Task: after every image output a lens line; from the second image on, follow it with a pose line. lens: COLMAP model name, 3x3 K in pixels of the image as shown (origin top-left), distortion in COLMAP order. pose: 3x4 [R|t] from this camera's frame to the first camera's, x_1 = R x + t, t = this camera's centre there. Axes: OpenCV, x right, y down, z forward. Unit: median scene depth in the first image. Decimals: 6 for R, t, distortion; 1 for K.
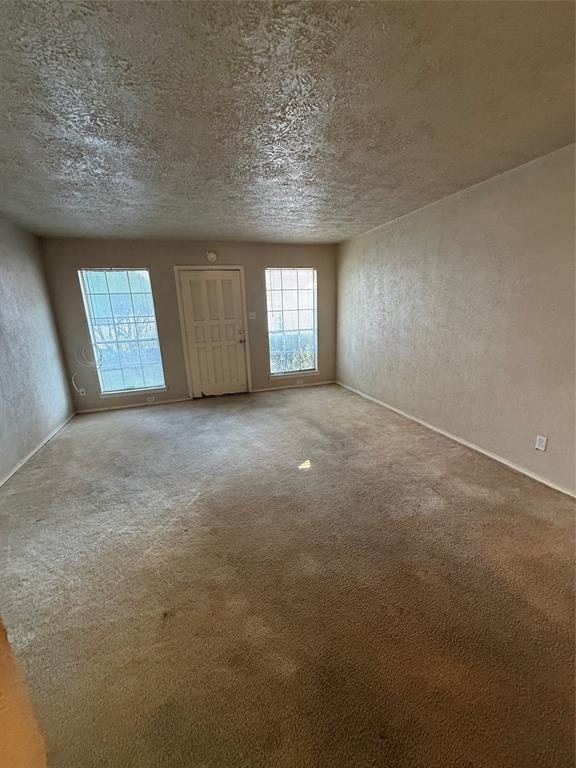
lens RADIAL K [[306.0, 0, 286.6], [0, 306.0, 381.4], [0, 0, 1]] dist [-0.000482, 0.000321]
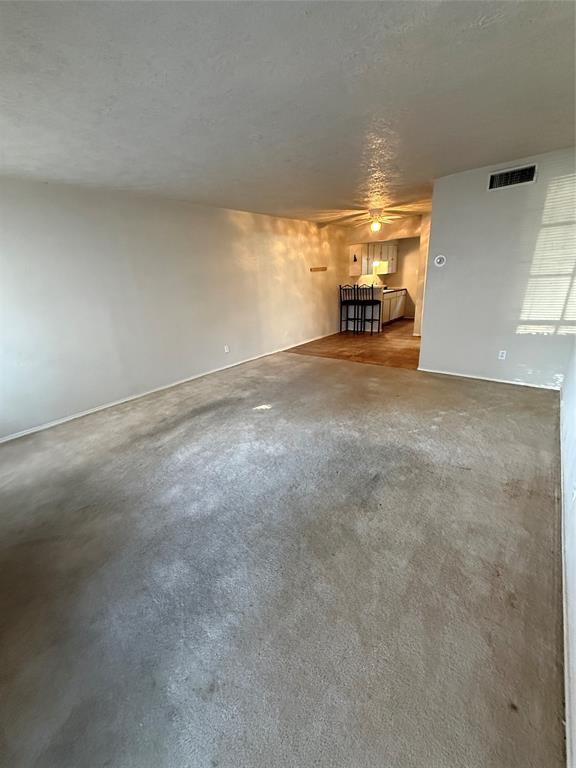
lens RADIAL K [[306.0, 0, 293.2], [0, 306.0, 383.8], [0, 0, 1]] dist [-0.000482, 0.000321]
pose [[-0.555656, -0.209865, 0.804489, -0.613424], [0.275091, 0.866710, 0.416099, -0.184025], [-0.784583, 0.452516, -0.423861, 0.867383]]
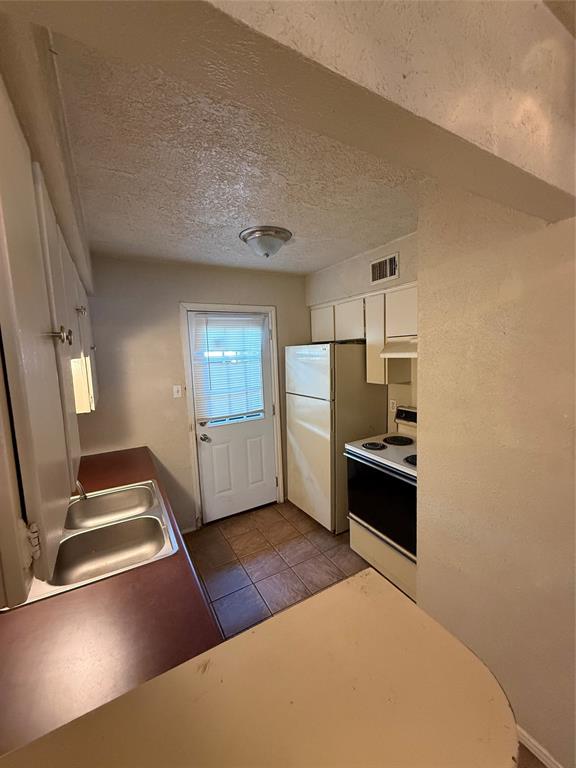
lens RADIAL K [[306.0, 0, 287.8], [0, 306.0, 382.7], [0, 0, 1]] dist [-0.000482, 0.000321]
pose [[-0.972744, 0.092616, -0.212582, 0.592100], [0.012634, 0.936579, 0.350227, 0.008735], [0.231537, 0.337996, -0.912222, -0.322224]]
